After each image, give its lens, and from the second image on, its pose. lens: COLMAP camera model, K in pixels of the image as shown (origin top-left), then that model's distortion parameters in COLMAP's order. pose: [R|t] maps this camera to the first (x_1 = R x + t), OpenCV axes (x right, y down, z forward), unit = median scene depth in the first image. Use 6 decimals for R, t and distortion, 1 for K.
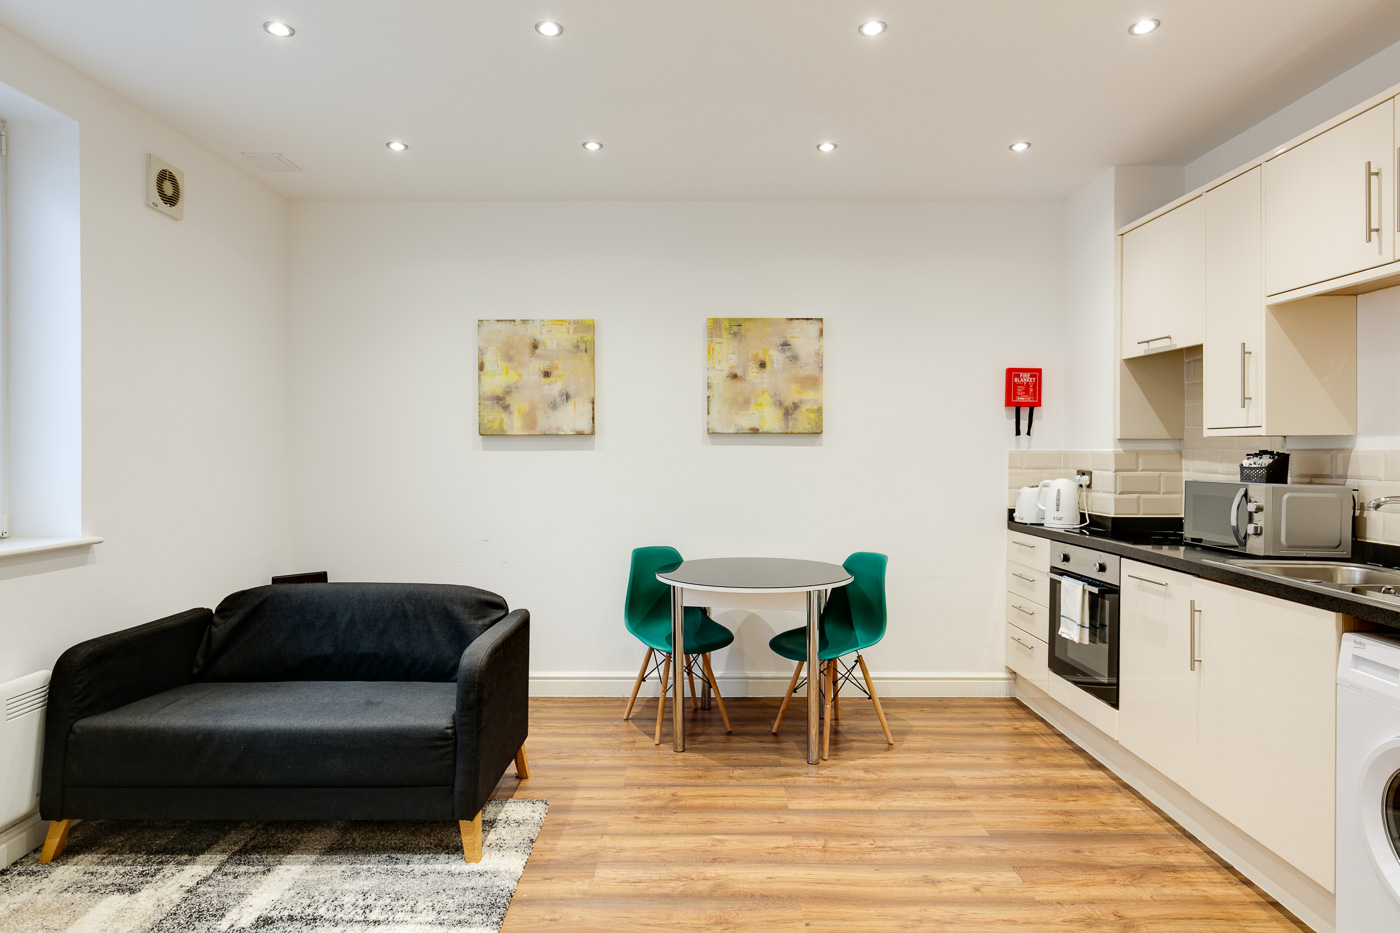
lens RADIAL K [[883.9, 0, 648.9], [0, 883.9, 455.2], [0, 0, 1]] dist [0.008626, -0.001626]
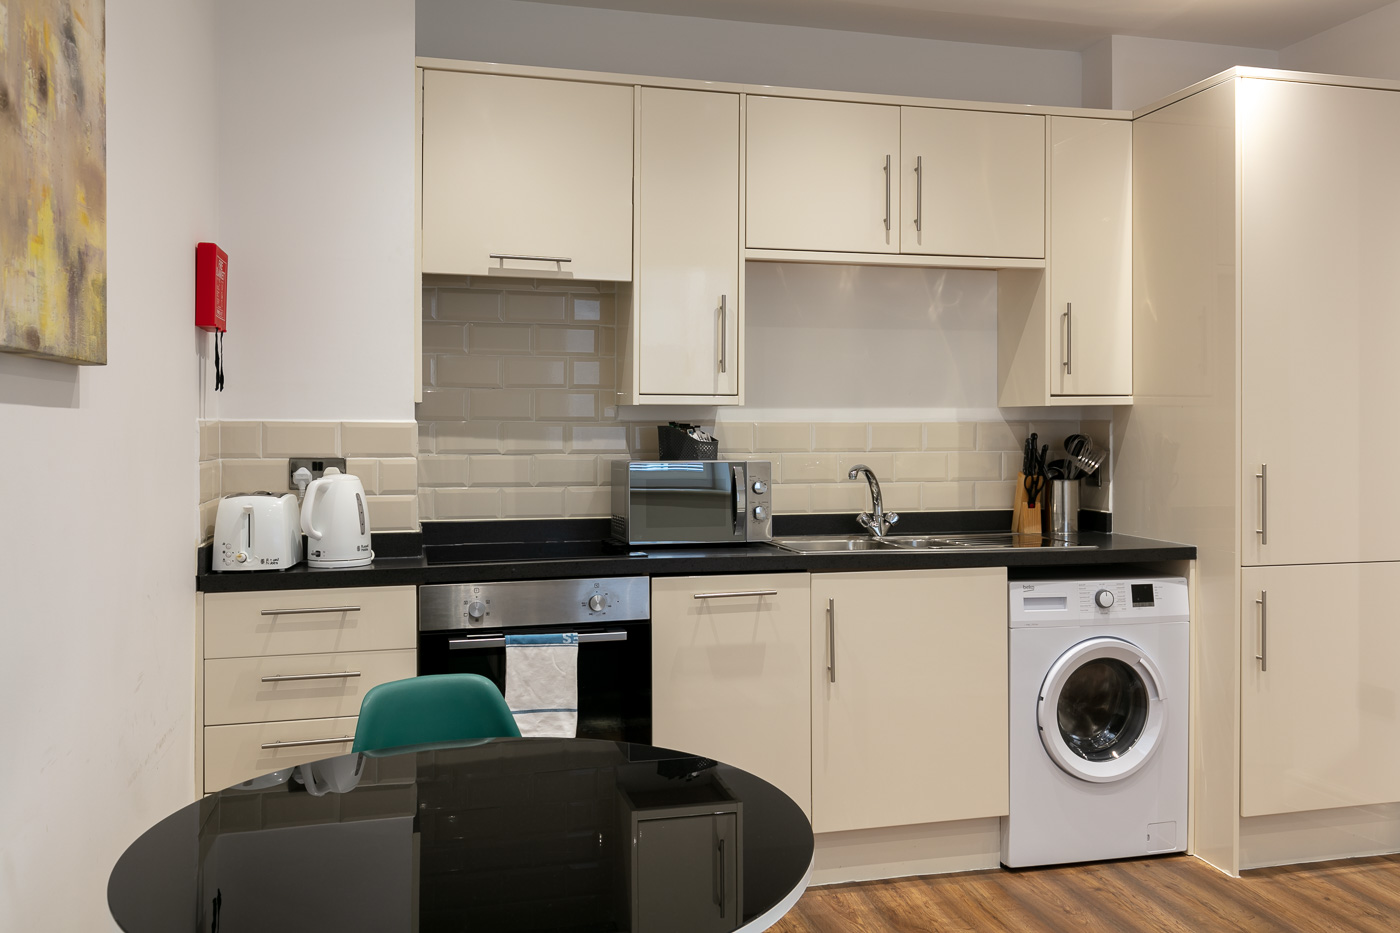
lens RADIAL K [[1140.1, 0, 757.4], [0, 1140.1, 430.1], [0, 0, 1]] dist [0.003726, 0.001227]
pose [[-0.337808, -0.008436, 0.941177, -0.273129], [0.002217, 0.999950, 0.009759, -0.006665], [-0.941212, 0.005384, -0.337772, 1.007560]]
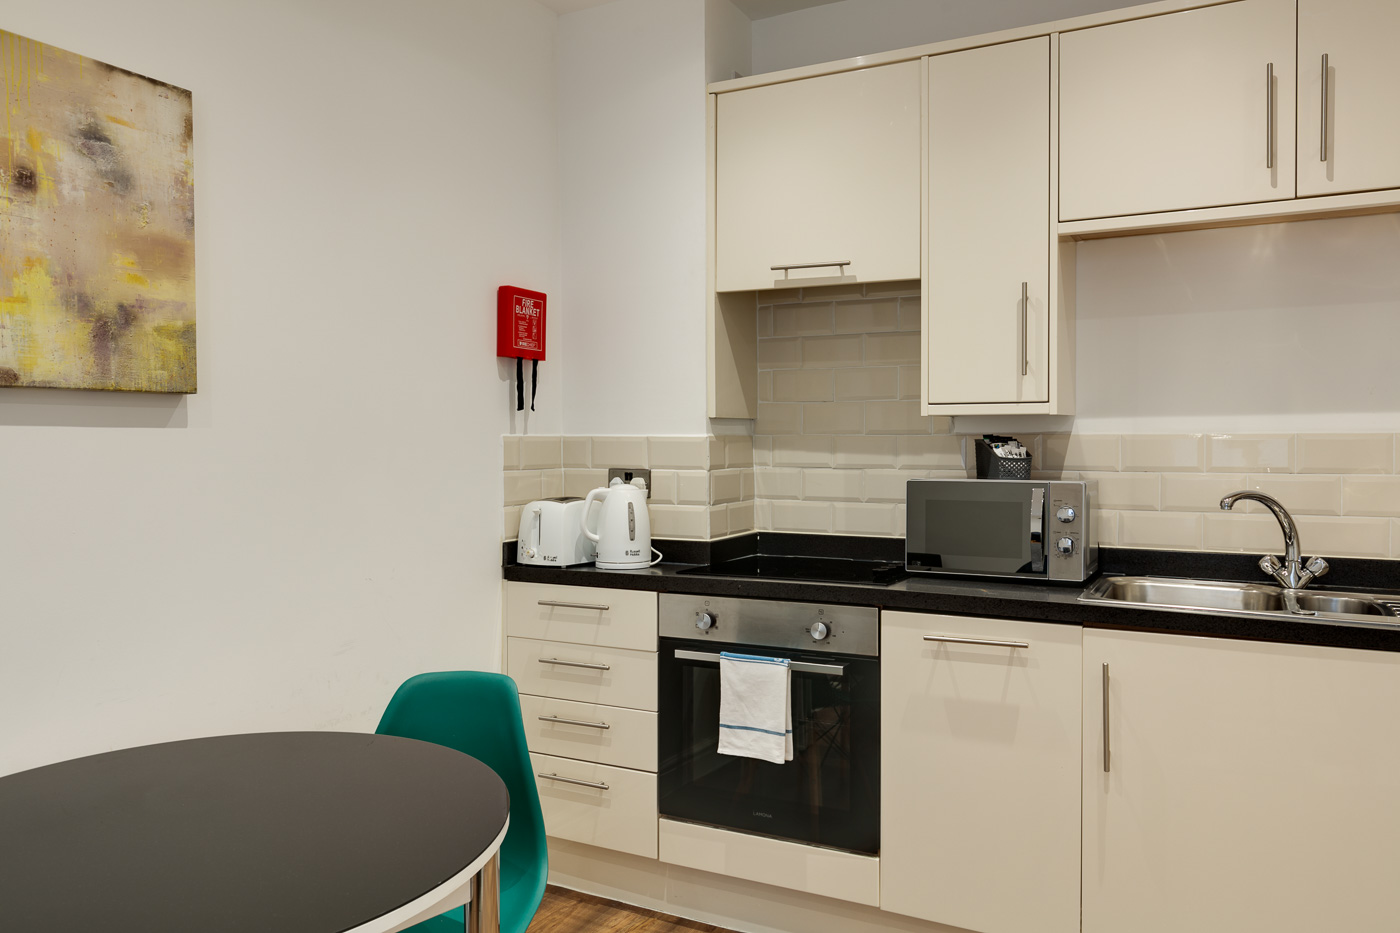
lens RADIAL K [[1029.0, 0, 747.0], [0, 1029.0, 463.2], [0, 0, 1]] dist [0.001779, -0.005156]
pose [[0.400138, -0.027346, 0.916047, -0.128582], [0.008997, 0.999624, 0.025911, -0.004696], [-0.916411, -0.002126, 0.400234, 0.659157]]
